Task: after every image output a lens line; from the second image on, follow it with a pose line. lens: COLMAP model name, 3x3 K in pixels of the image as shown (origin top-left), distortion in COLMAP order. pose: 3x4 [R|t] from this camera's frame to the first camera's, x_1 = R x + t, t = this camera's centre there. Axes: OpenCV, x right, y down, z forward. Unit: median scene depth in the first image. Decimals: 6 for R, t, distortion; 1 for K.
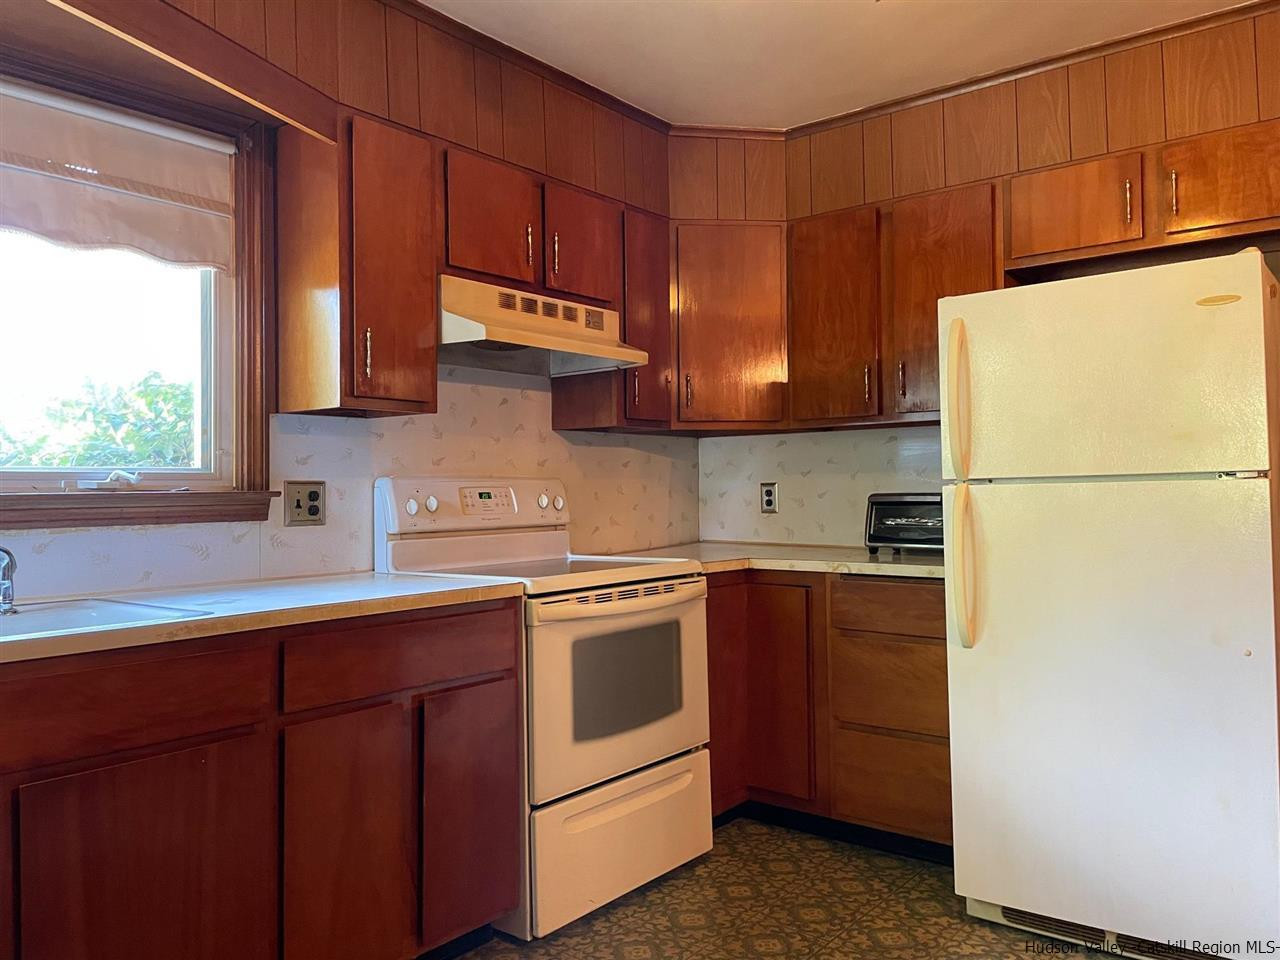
lens RADIAL K [[992.7, 0, 639.0], [0, 992.7, 465.3], [0, 0, 1]] dist [0.103016, -0.149597]
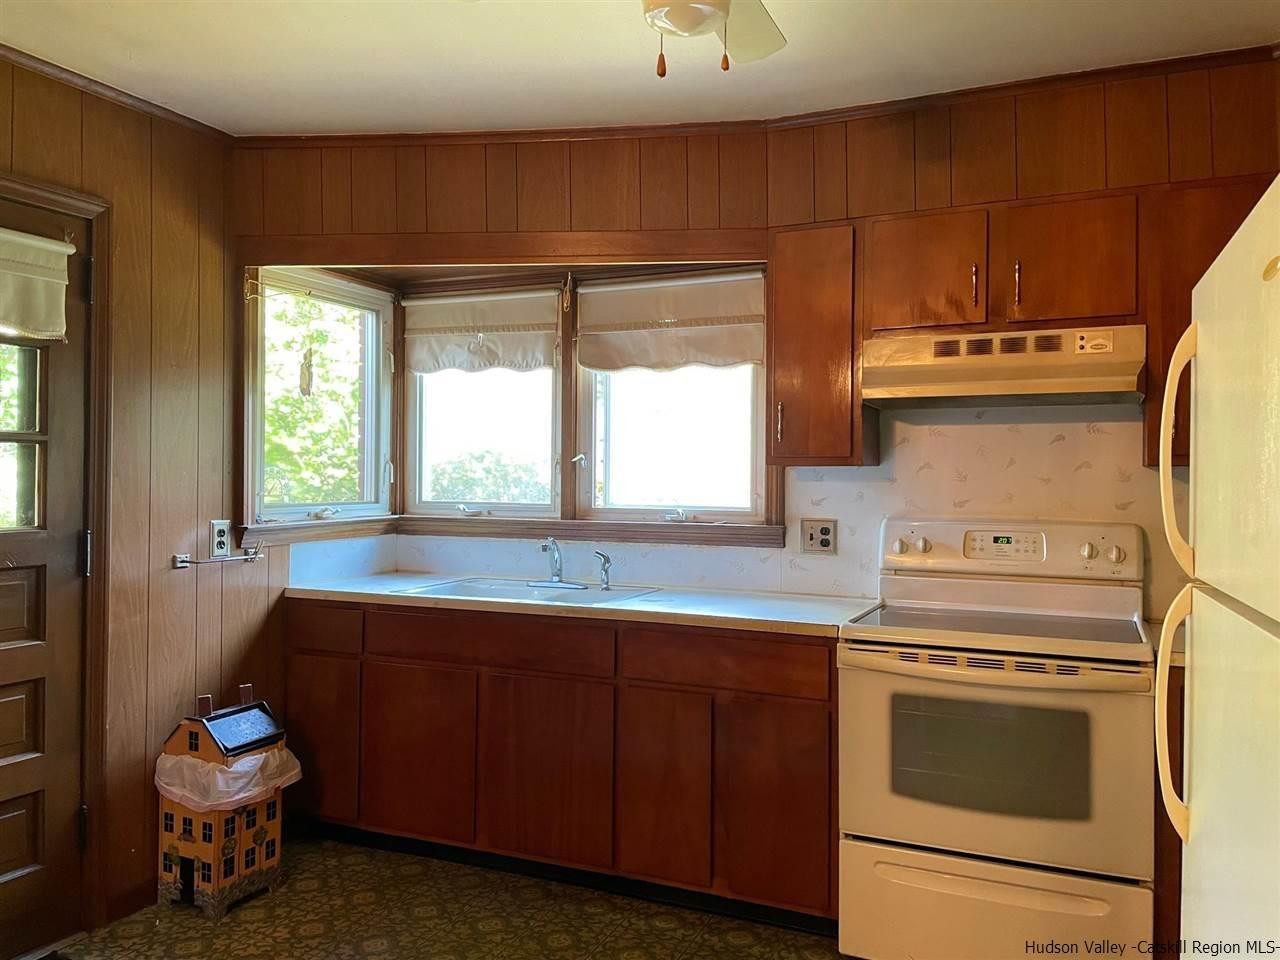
lens RADIAL K [[992.7, 0, 639.0], [0, 992.7, 465.3], [0, 0, 1]] dist [0.103016, -0.149597]
pose [[0.226911, 0.003558, -0.973909, 0.828829], [0.017596, 0.999815, 0.007753, -0.064851], [0.973756, -0.018896, 0.226807, 0.500260]]
